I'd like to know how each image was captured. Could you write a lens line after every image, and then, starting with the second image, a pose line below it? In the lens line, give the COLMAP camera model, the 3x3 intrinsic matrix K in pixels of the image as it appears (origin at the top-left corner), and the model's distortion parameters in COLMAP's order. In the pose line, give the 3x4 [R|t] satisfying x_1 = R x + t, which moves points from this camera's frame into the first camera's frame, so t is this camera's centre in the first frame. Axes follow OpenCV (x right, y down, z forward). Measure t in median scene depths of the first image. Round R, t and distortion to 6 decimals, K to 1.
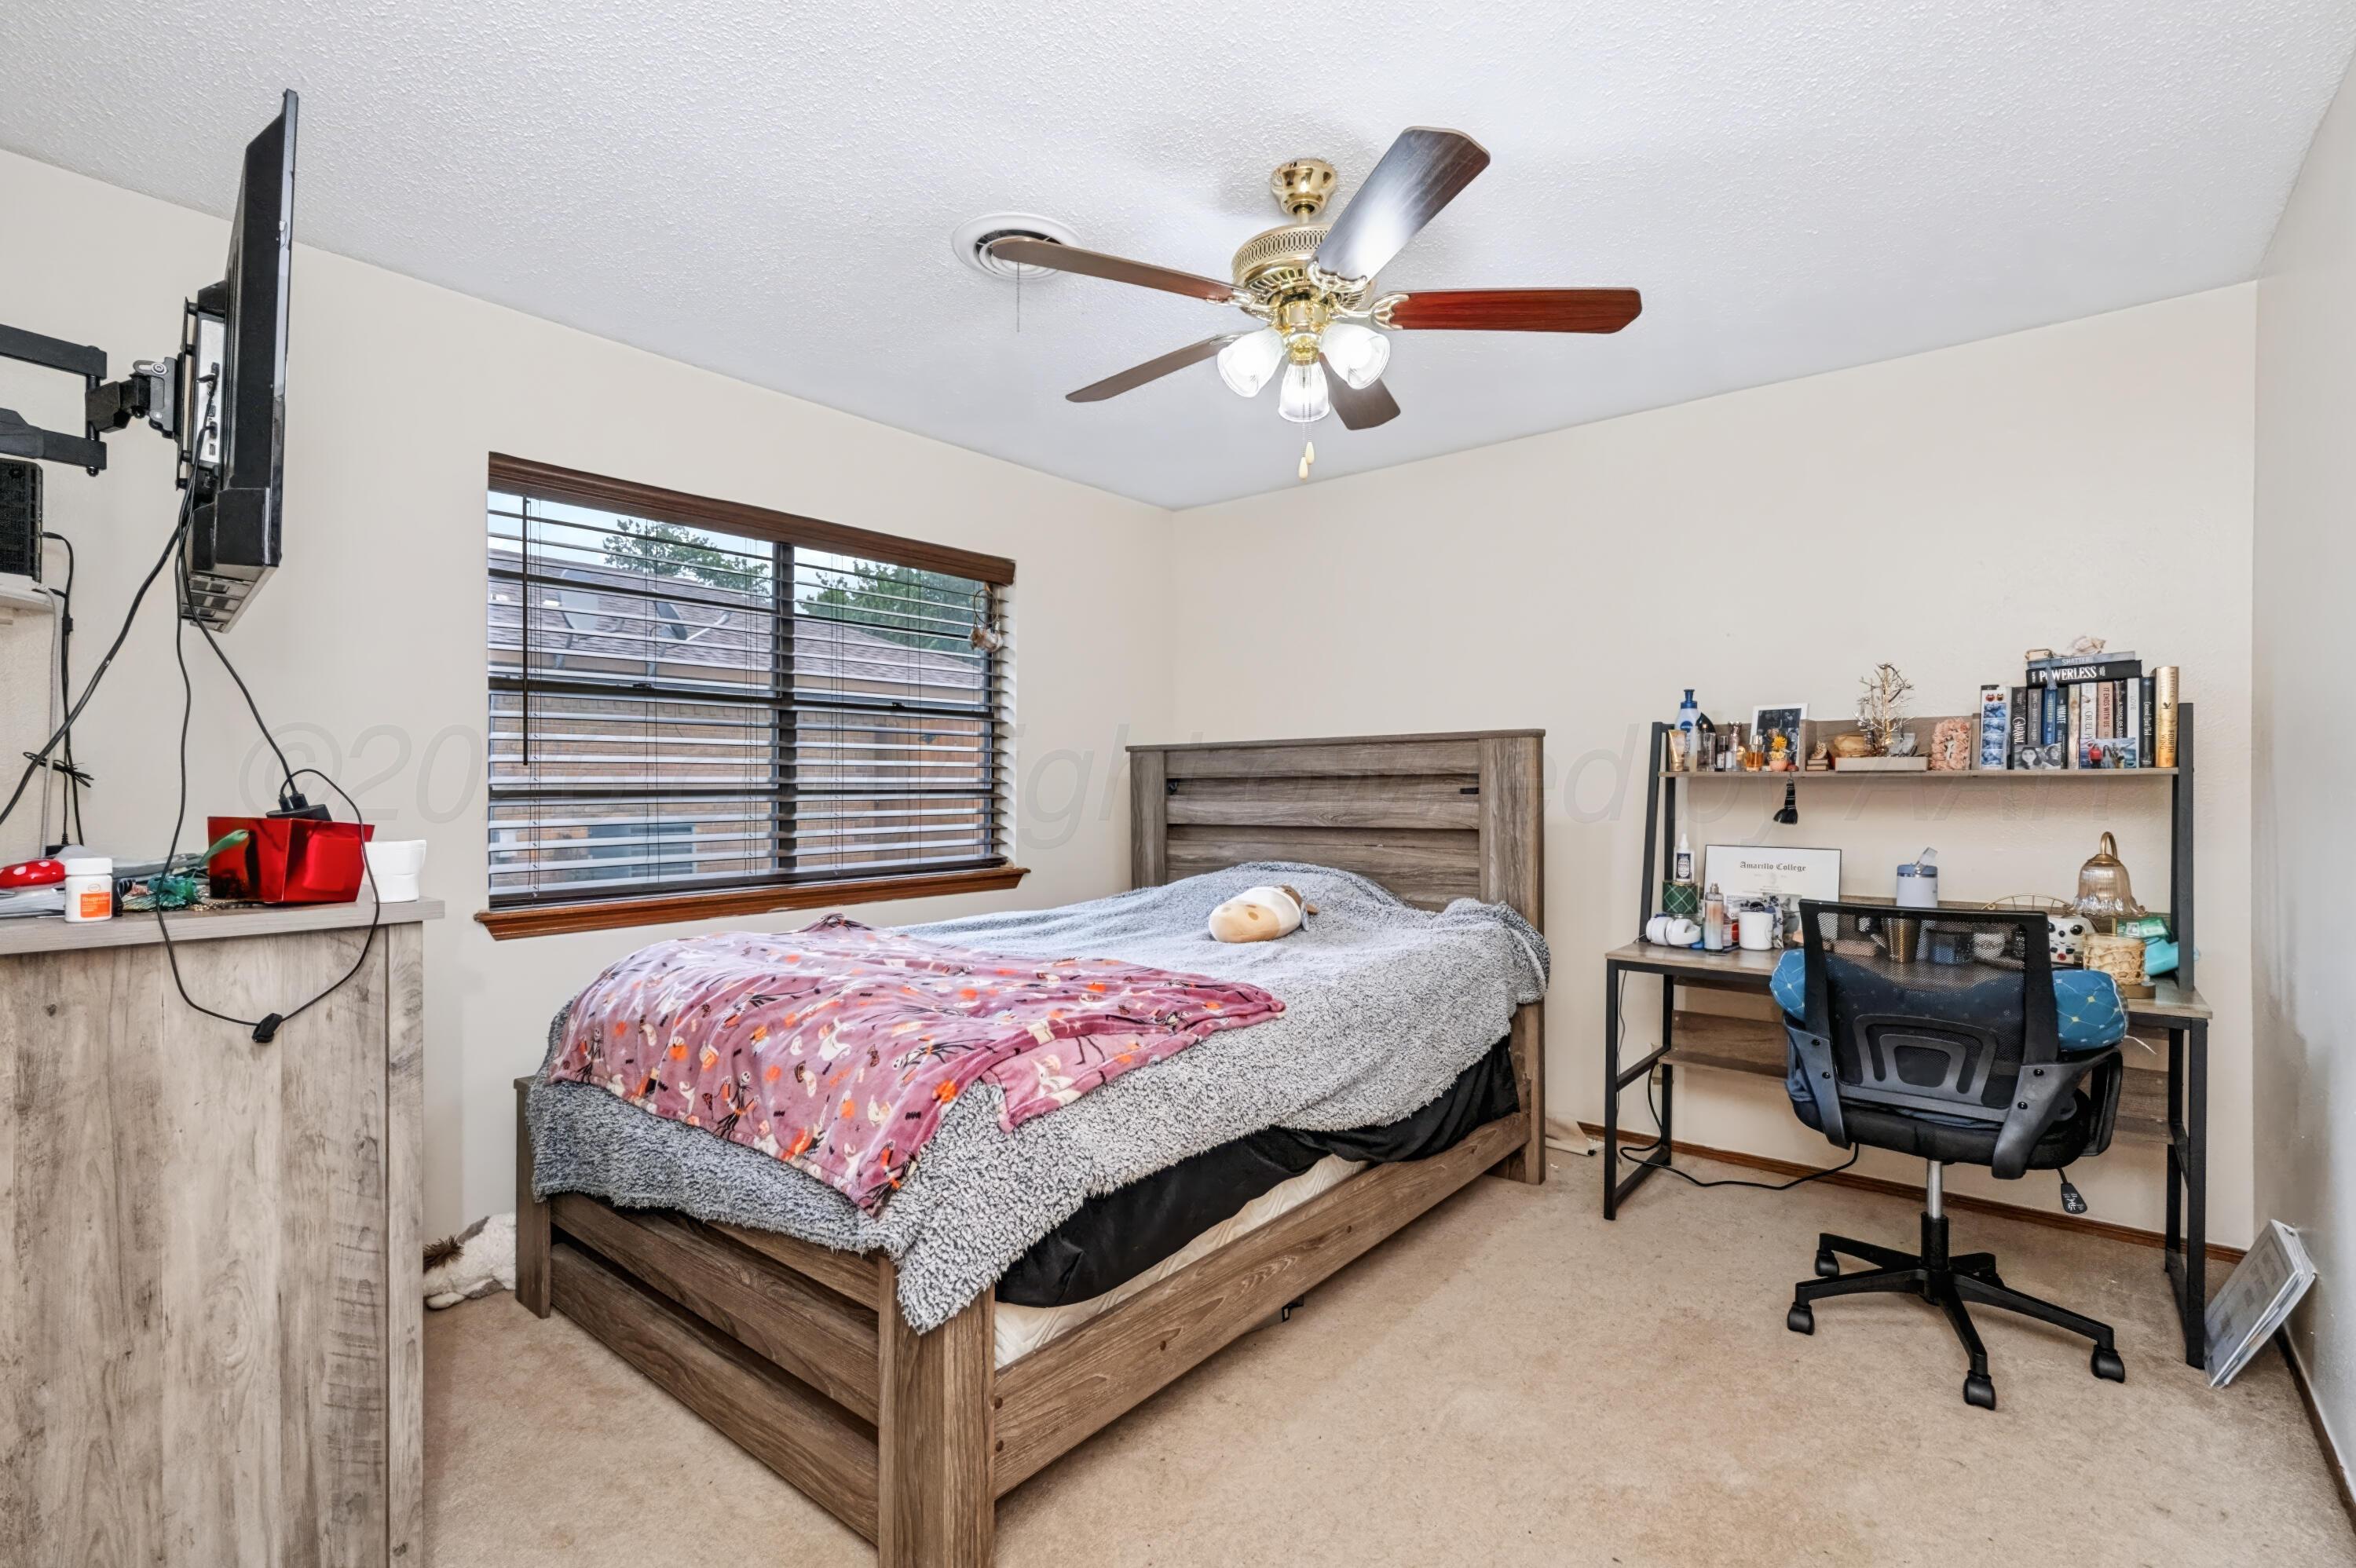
lens RADIAL K [[1069.0, 0, 1173.6], [0, 1069.0, 776.6], [0, 0, 1]] dist [-0.000589, 0.000219]
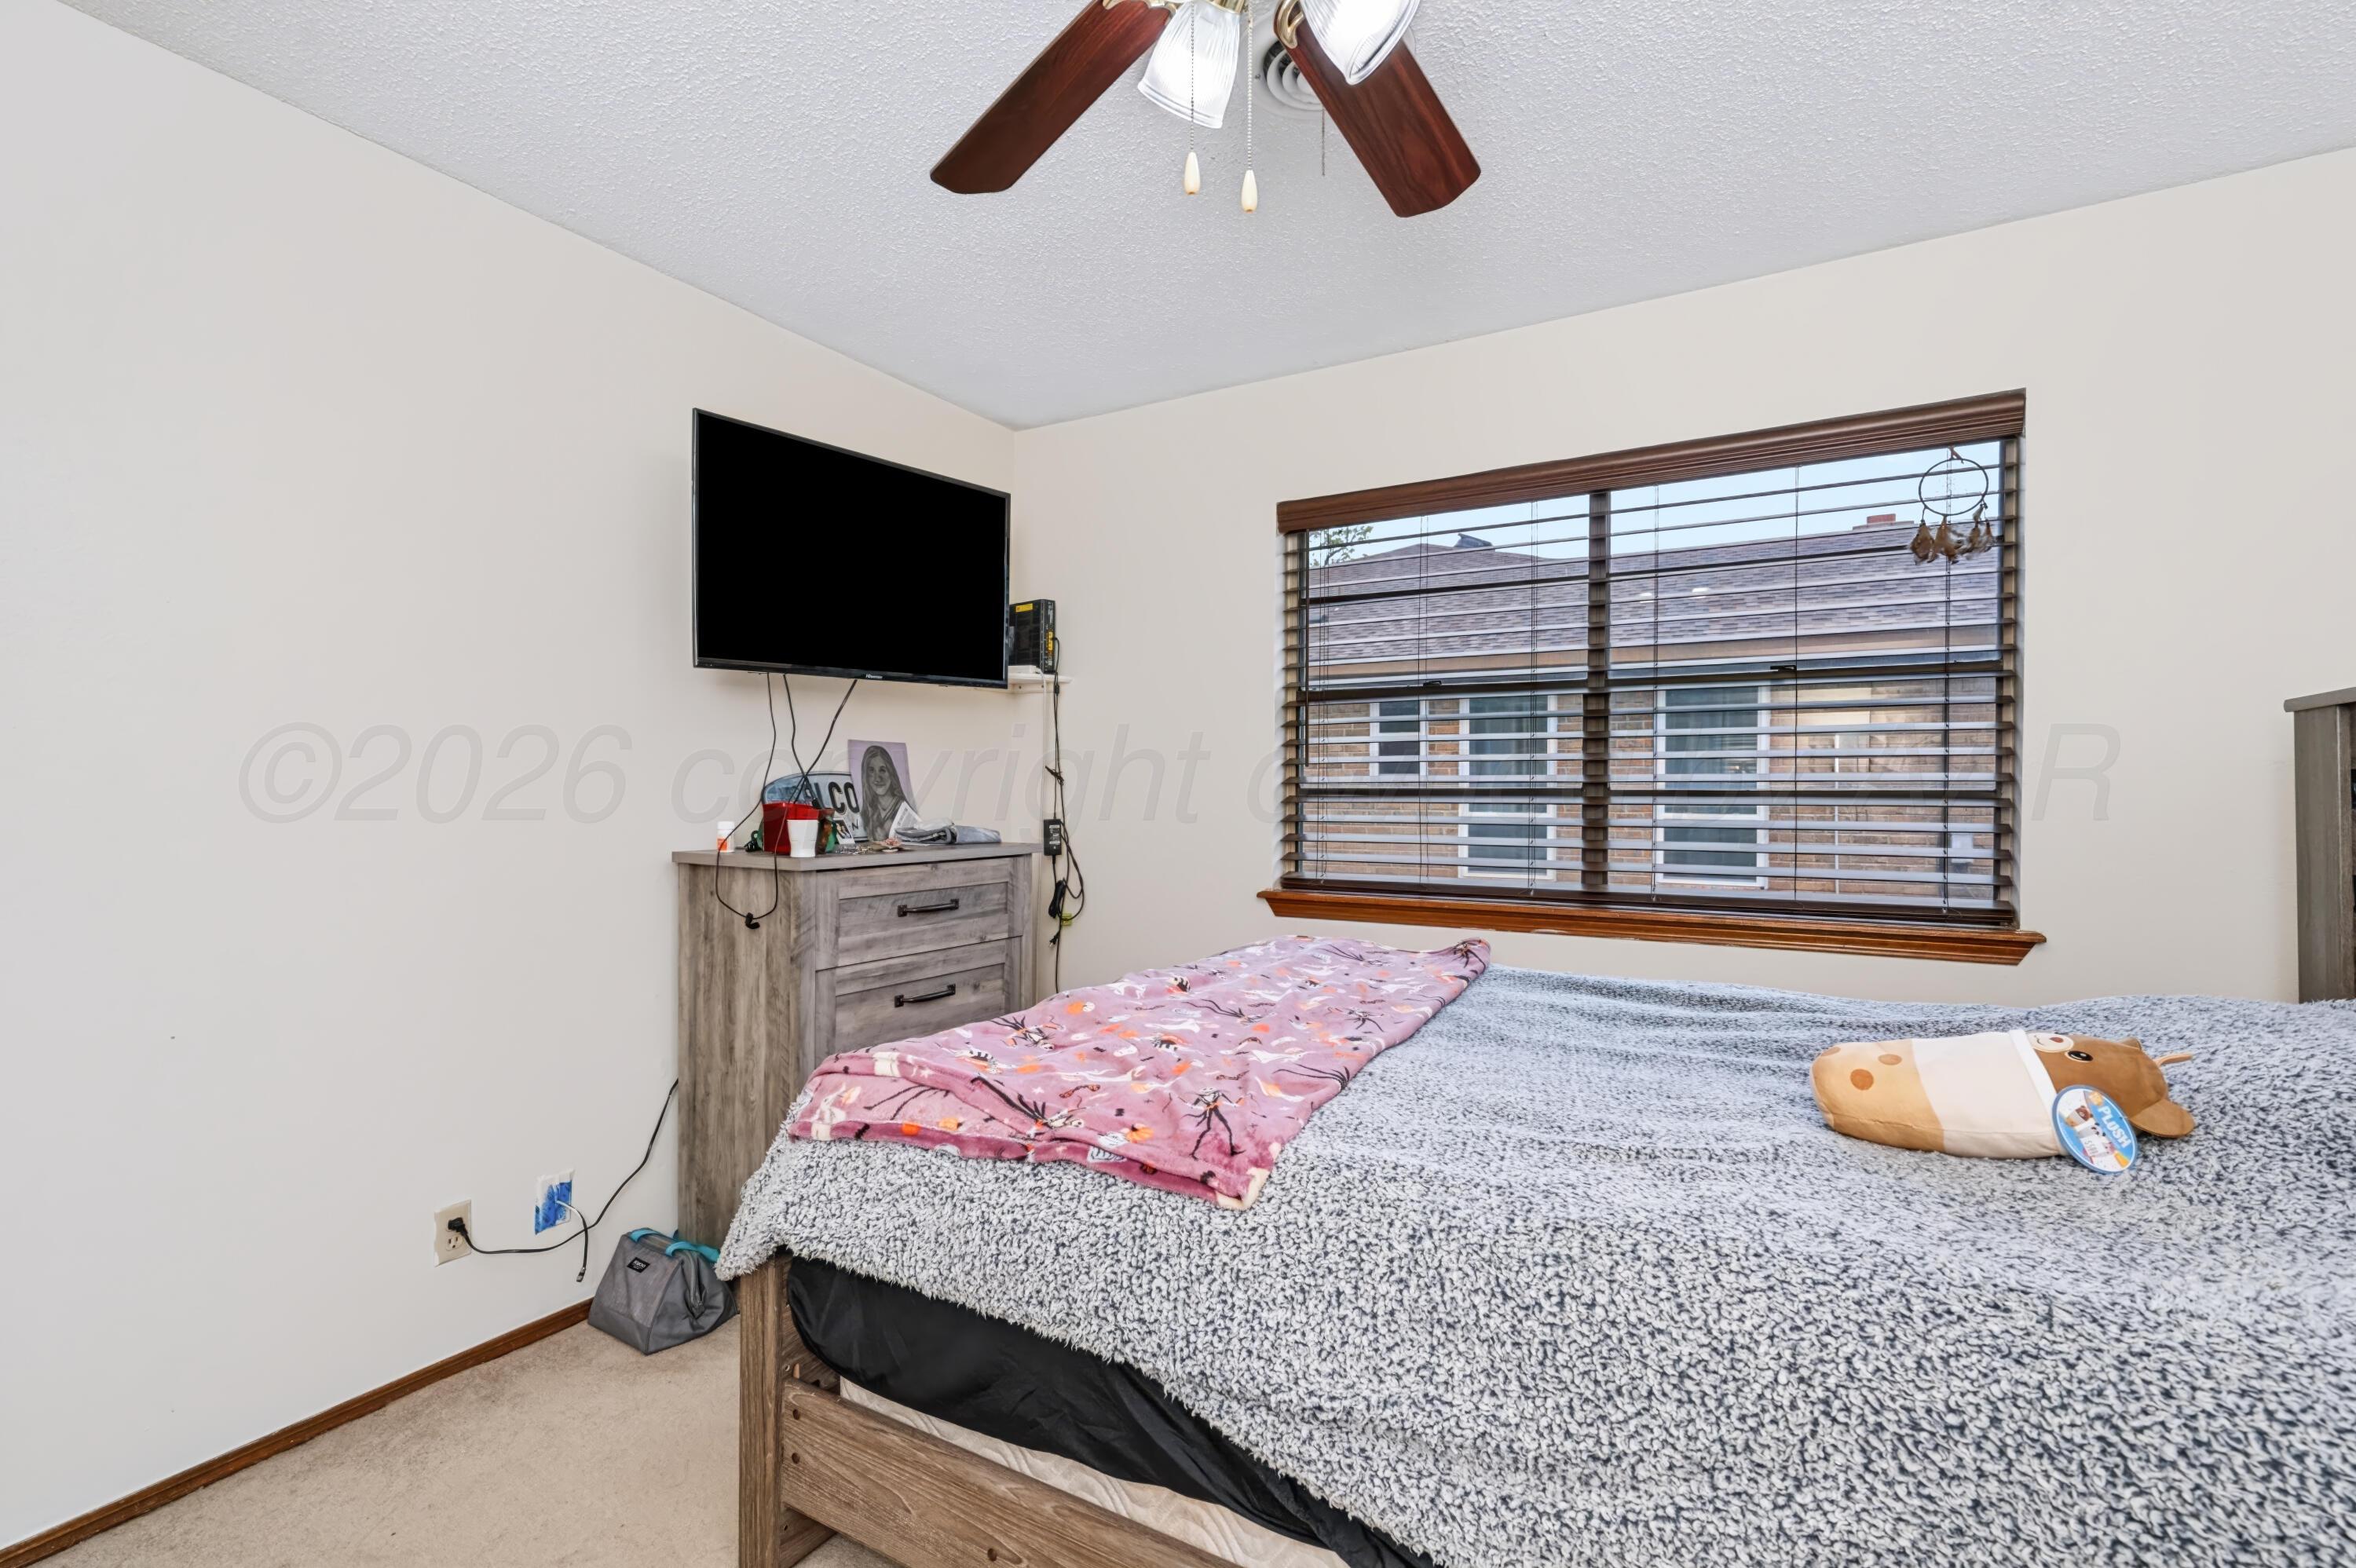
lens RADIAL K [[1069.0, 0, 1173.6], [0, 1069.0, 776.6], [0, 0, 1]] dist [-0.000589, 0.000219]
pose [[0.151834, -0.006259, -0.988386, 0.402219], [0.008358, 0.999952, -0.005049, 0.003103], [0.988371, -0.007495, 0.151879, 0.553754]]
